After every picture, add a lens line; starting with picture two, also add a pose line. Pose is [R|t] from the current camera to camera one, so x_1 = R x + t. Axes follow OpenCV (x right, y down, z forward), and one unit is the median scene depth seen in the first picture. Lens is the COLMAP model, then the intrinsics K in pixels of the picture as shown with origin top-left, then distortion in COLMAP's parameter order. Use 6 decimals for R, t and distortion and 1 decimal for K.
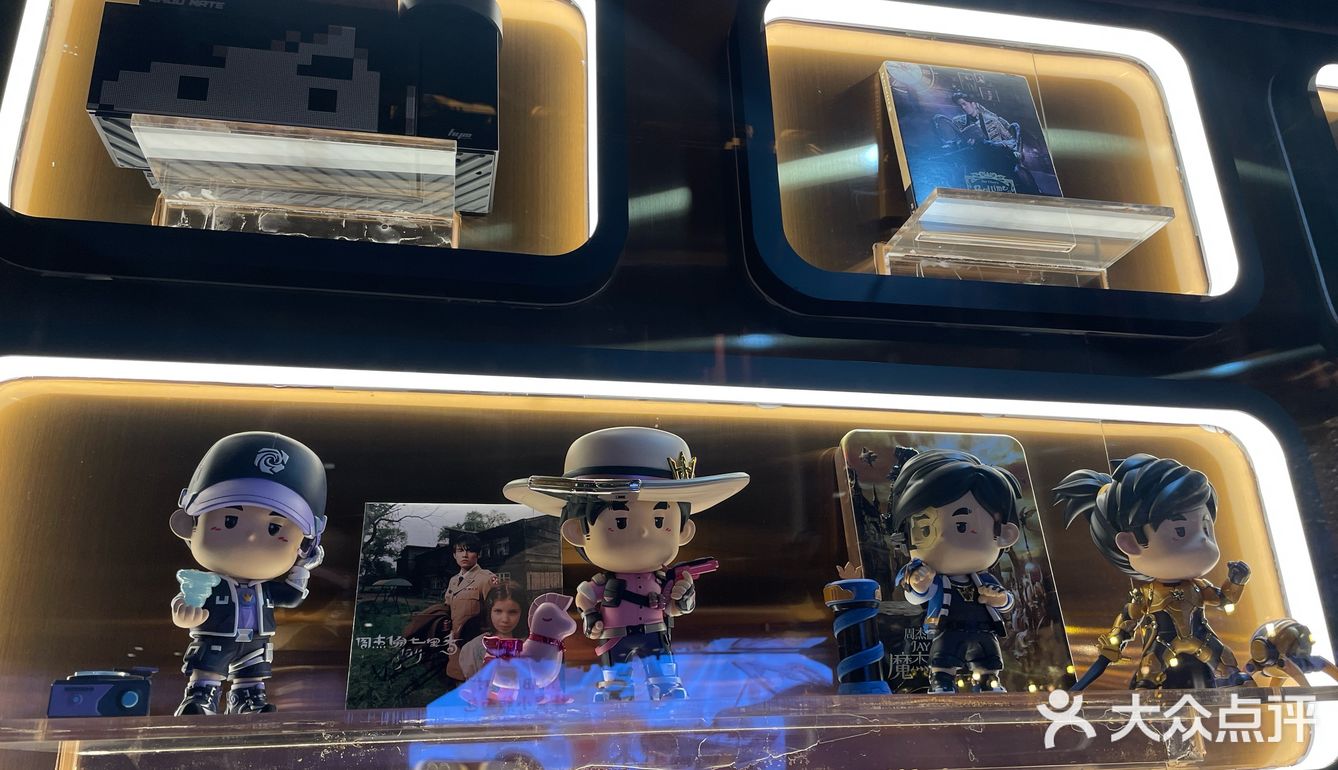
lens RADIAL K [[980.7, 0, 666.1], [0, 980.7, 388.6], [0, 0, 1]] dist [-0.004110, -0.000988]
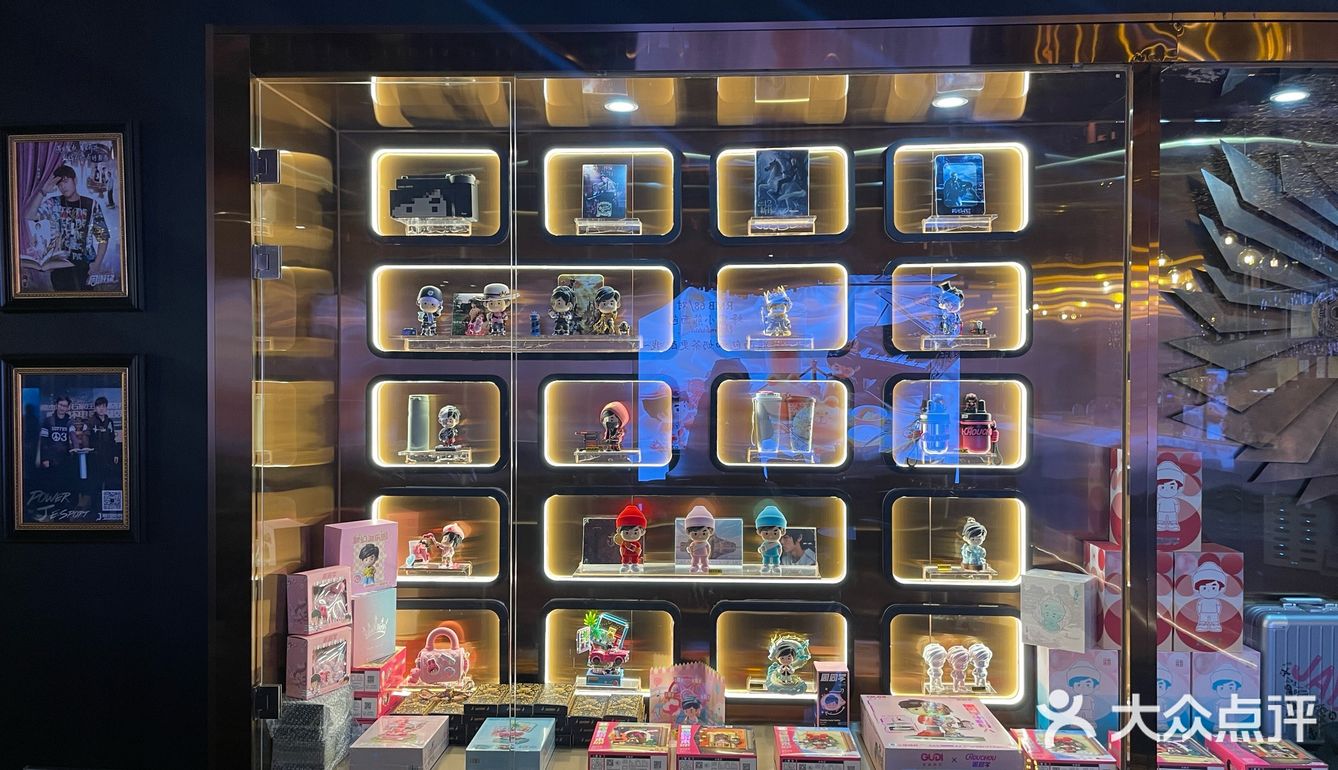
lens RADIAL K [[980.7, 0, 669.2], [0, 980.7, 381.7], [0, 0, 1]] dist [-0.004110, -0.000988]
pose [[0.965899, 0.038406, -0.256056, 2.019481], [0.054965, 0.935983, 0.347728, -1.127410], [0.253019, -0.349944, 0.901954, -3.319025]]
